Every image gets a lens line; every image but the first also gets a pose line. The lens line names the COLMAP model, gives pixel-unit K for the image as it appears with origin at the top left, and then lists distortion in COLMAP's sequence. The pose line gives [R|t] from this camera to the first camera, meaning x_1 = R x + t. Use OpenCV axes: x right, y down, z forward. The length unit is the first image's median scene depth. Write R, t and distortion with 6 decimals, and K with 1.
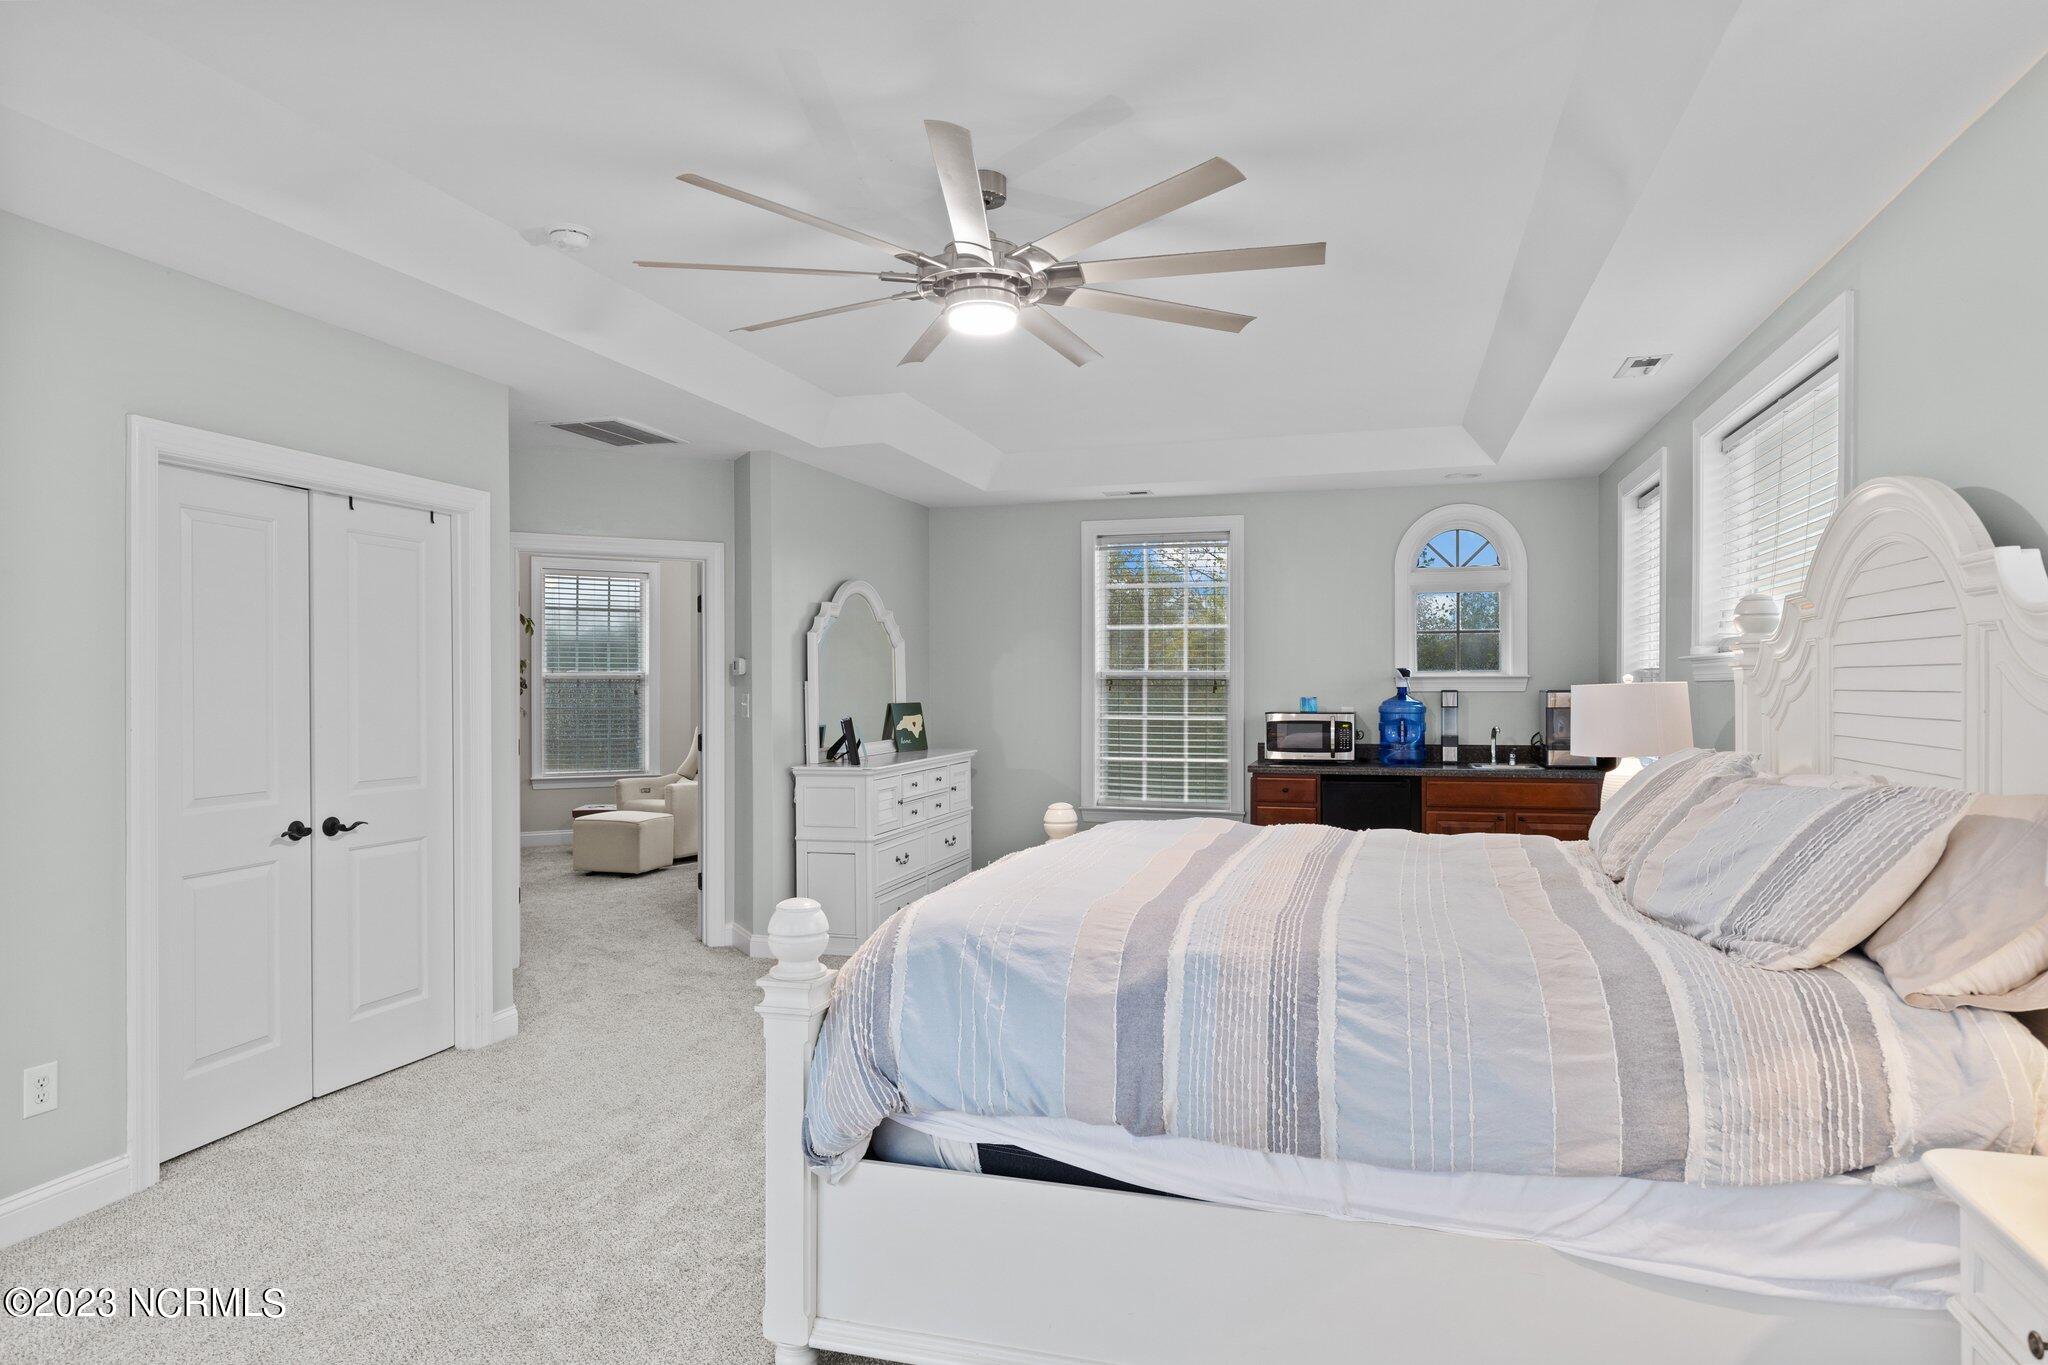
lens RADIAL K [[1204.6, 0, 1024.0], [0, 1204.6, 682.5], [0, 0, 1]] dist [-0.000605, 0.000195]
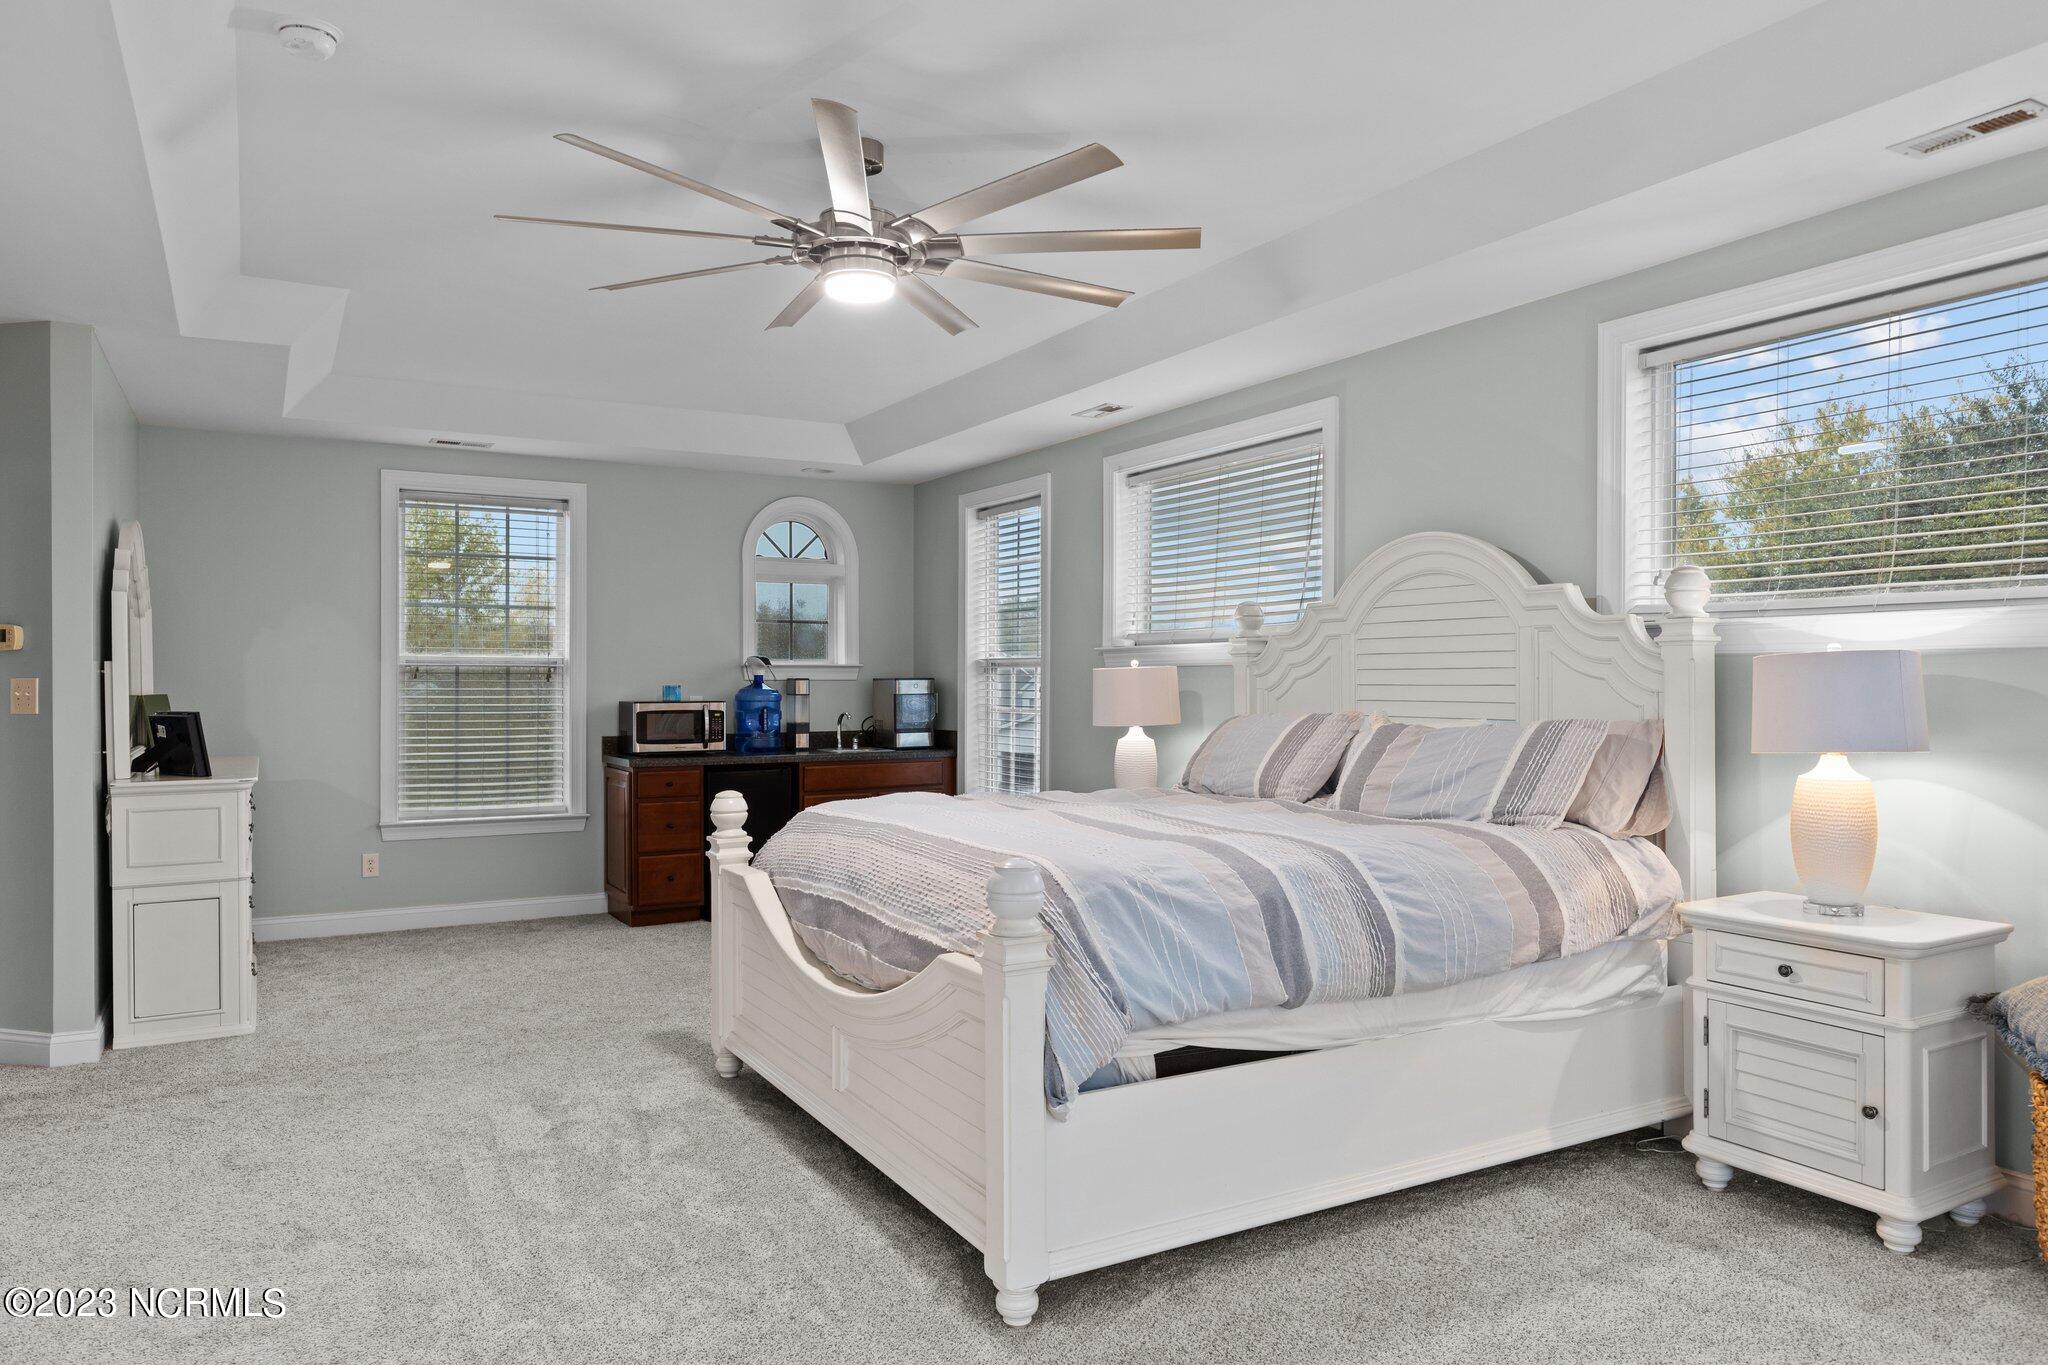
lens RADIAL K [[1363.6, 0, 1024.0], [0, 1363.6, 682.5], [0, 0, 1]] dist [0.002266, 0.000976]
pose [[0.688481, -0.000296, 0.725254, -0.381899], [-0.000097, 1.000000, 0.000500, 0.010026], [-0.725254, -0.000414, 0.688481, 0.069918]]
